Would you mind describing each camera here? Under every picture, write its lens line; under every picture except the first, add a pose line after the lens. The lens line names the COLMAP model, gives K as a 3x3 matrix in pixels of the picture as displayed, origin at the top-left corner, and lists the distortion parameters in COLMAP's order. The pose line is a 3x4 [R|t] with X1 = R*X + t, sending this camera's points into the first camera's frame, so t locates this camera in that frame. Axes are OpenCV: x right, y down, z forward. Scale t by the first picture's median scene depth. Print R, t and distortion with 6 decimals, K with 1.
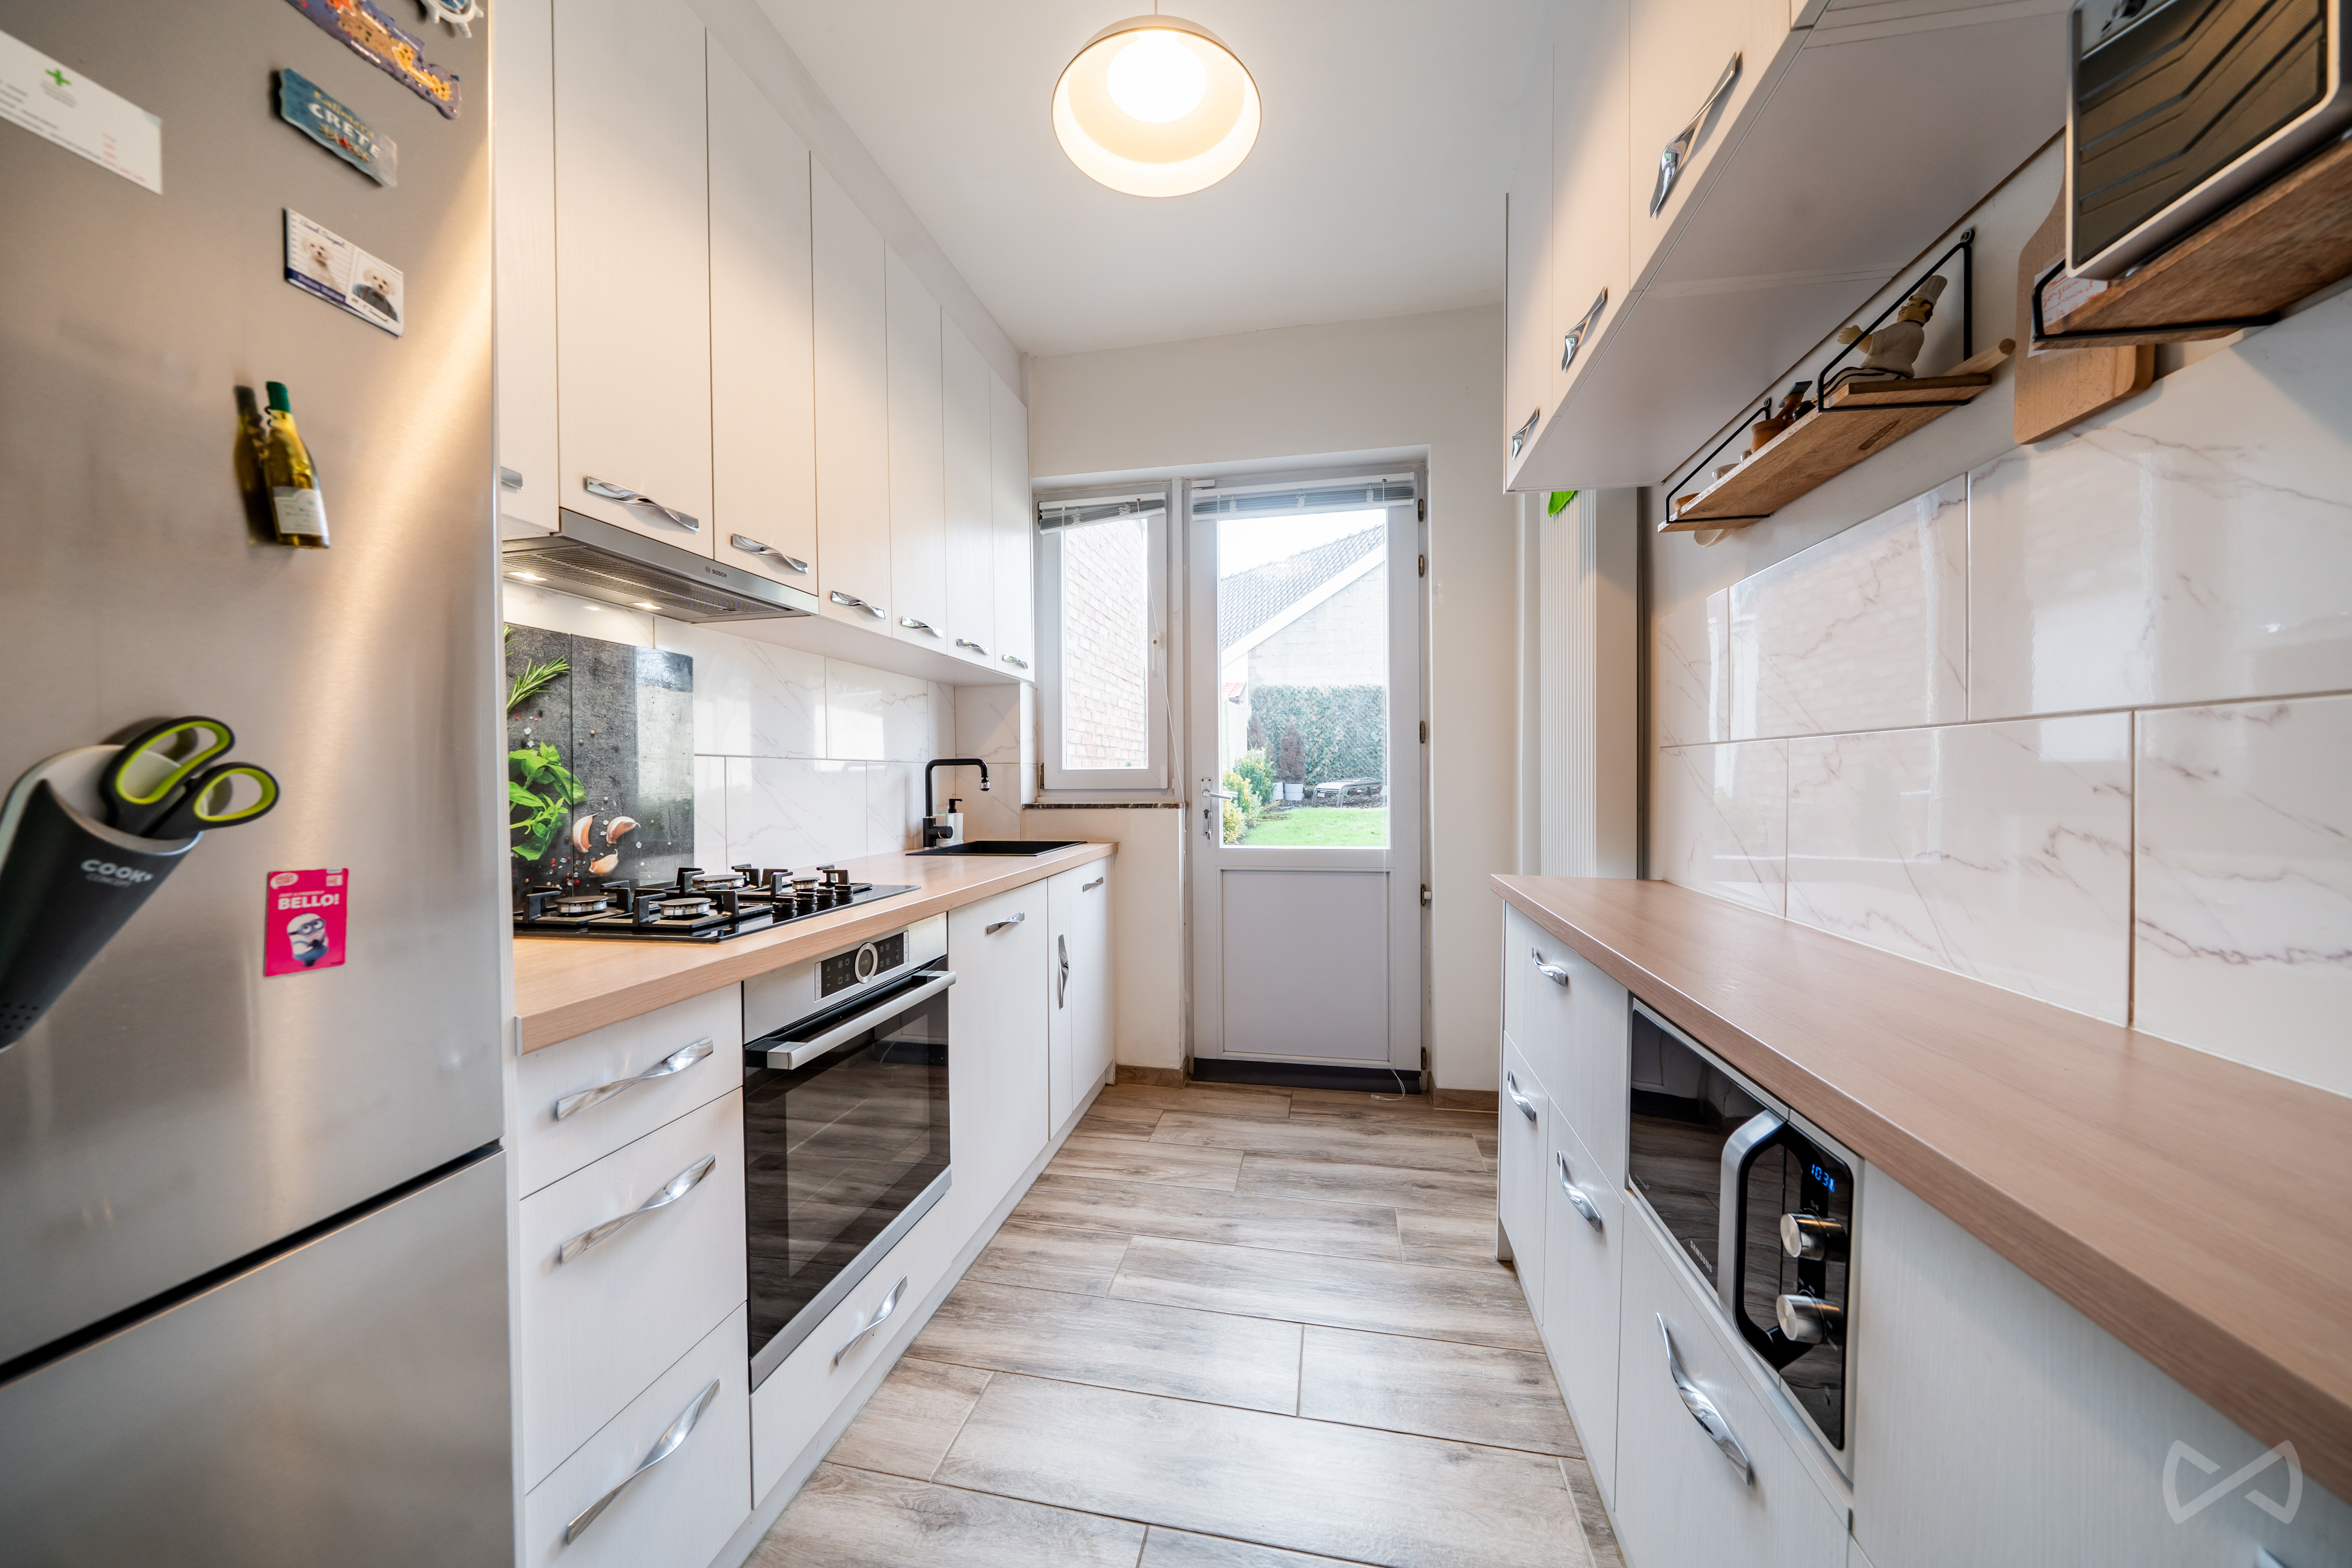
lens RADIAL K [[814.0, 0, 1168.3], [0, 814.0, 790.2], [0, 0, 1]] dist [0.001735, 0.000082]
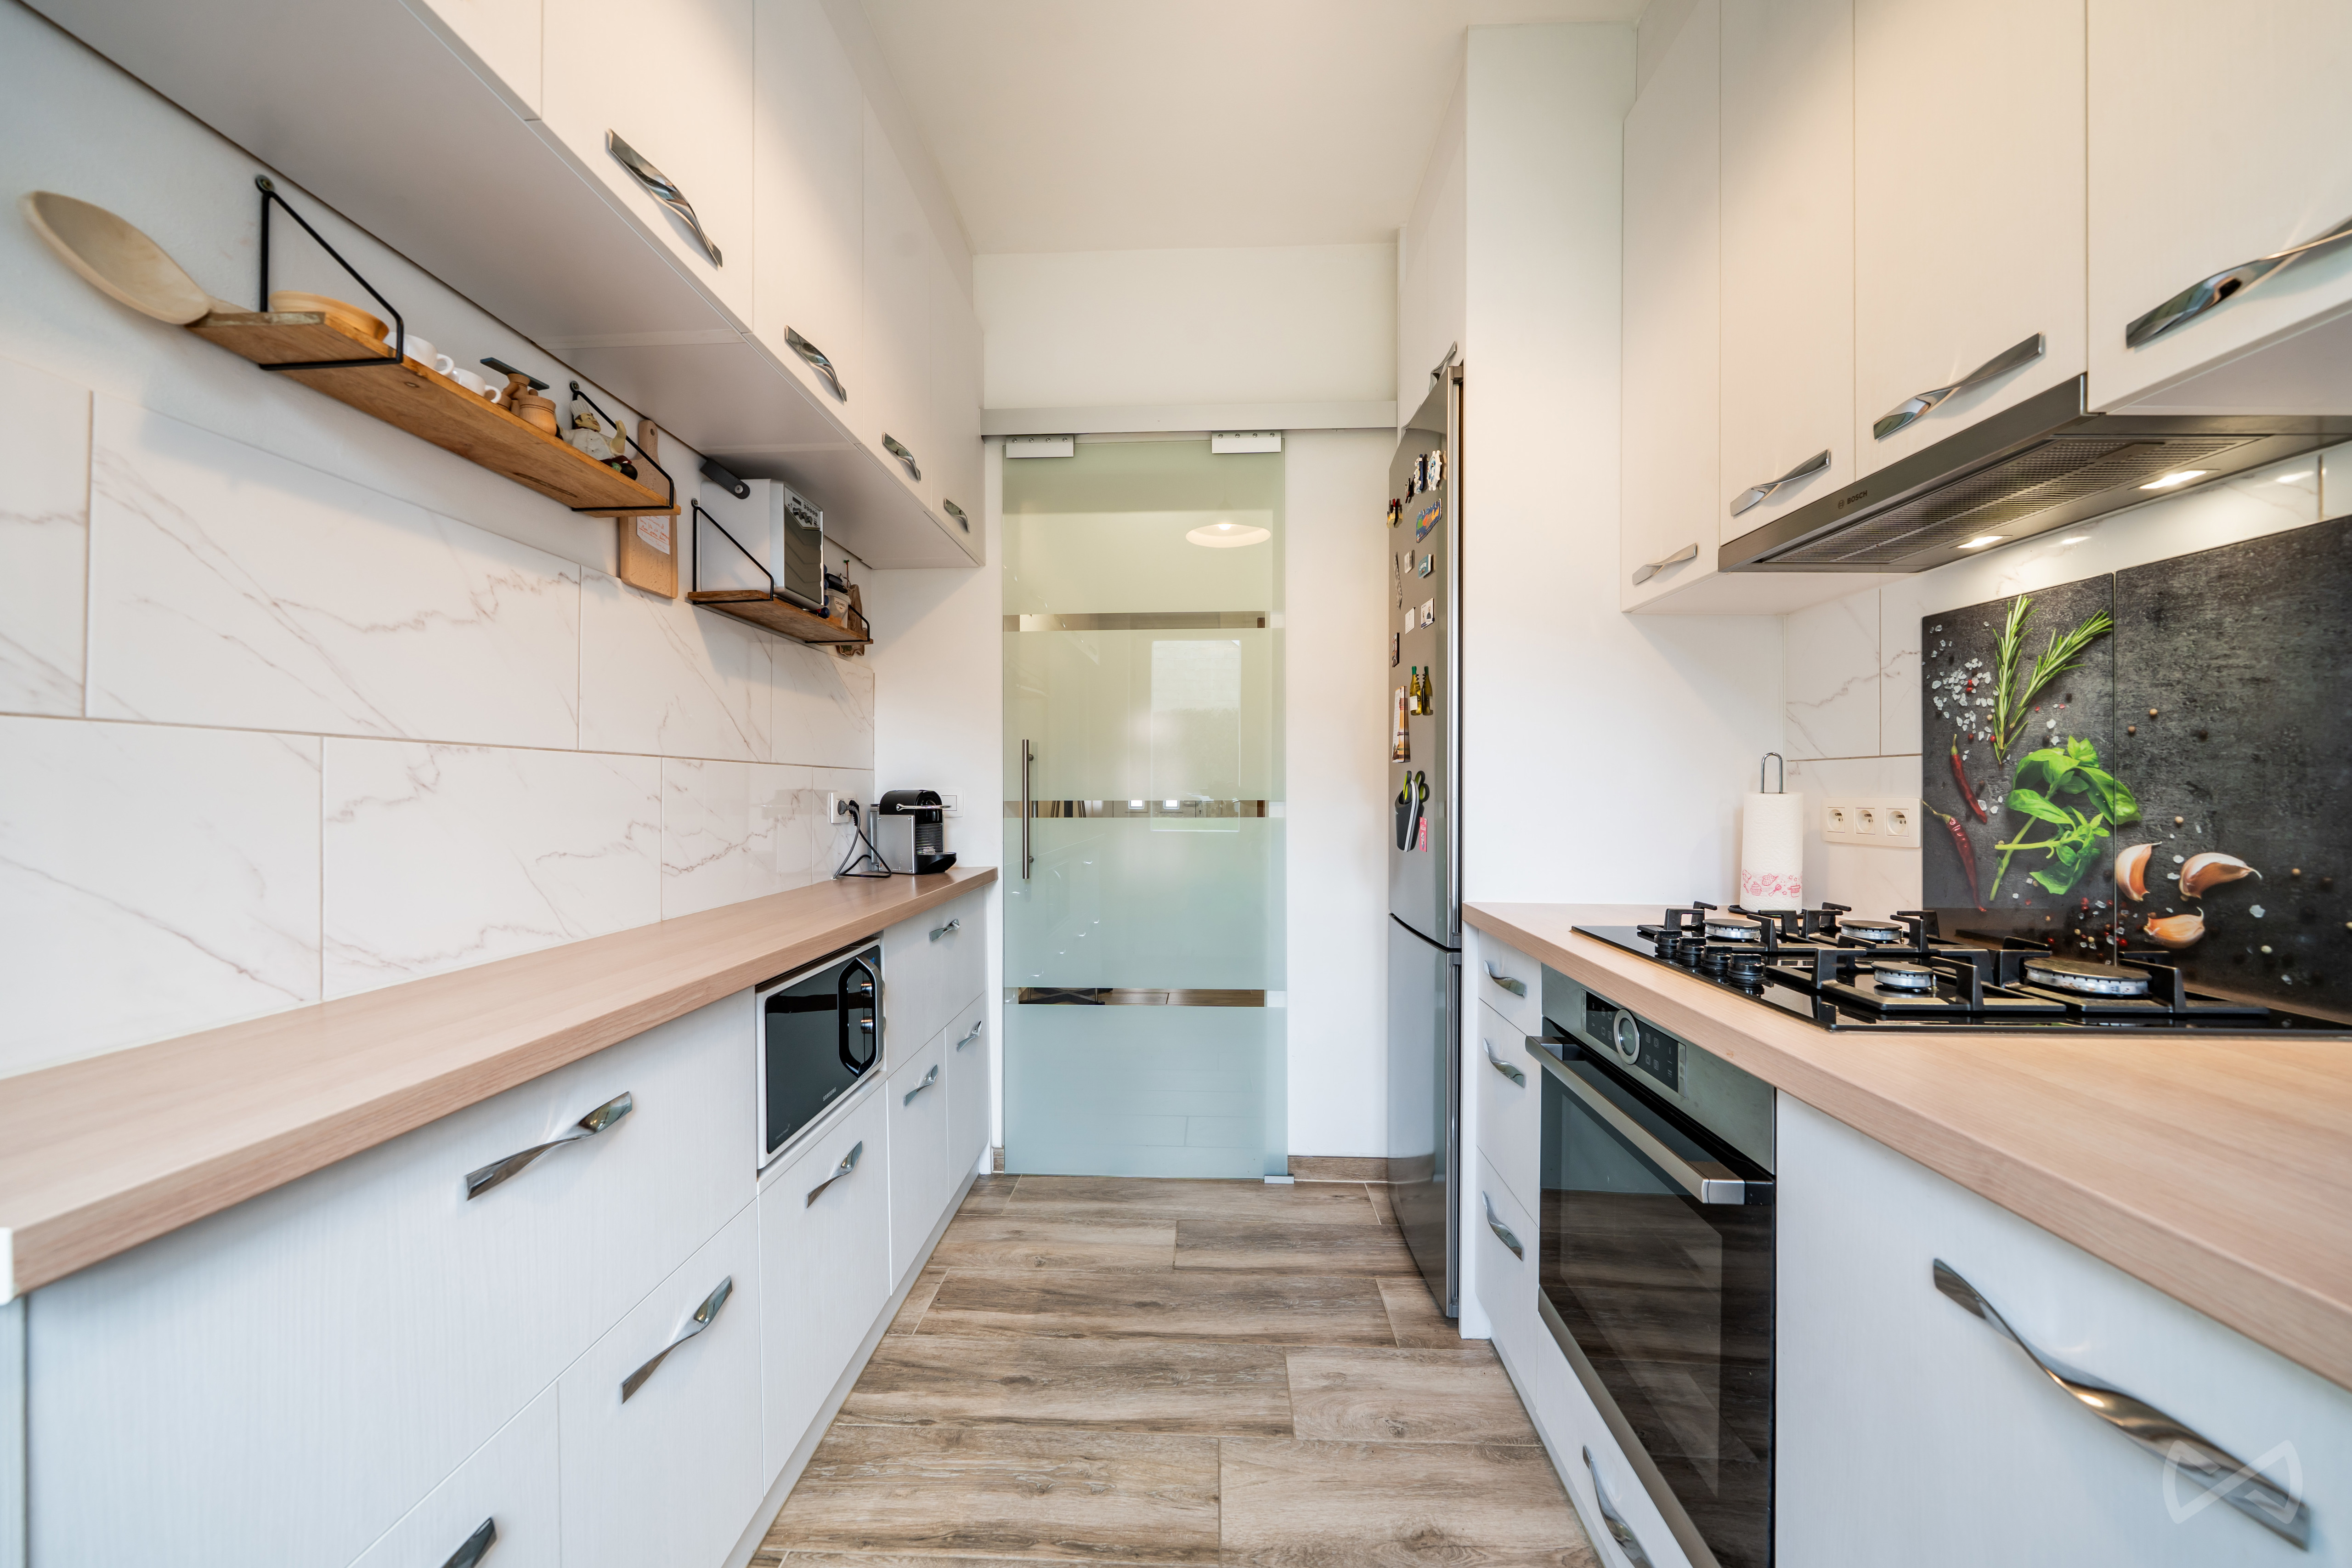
lens RADIAL K [[881.4, 0, 1174.1], [0, 881.4, 783.8], [0, 0, 1]] dist [0.000057, 0.000004]
pose [[-0.987218, 0.004086, -0.159323, 0.157892], [0.002326, 0.999934, 0.011232, -0.027440], [0.159358, 0.010717, -0.987163, 1.668684]]
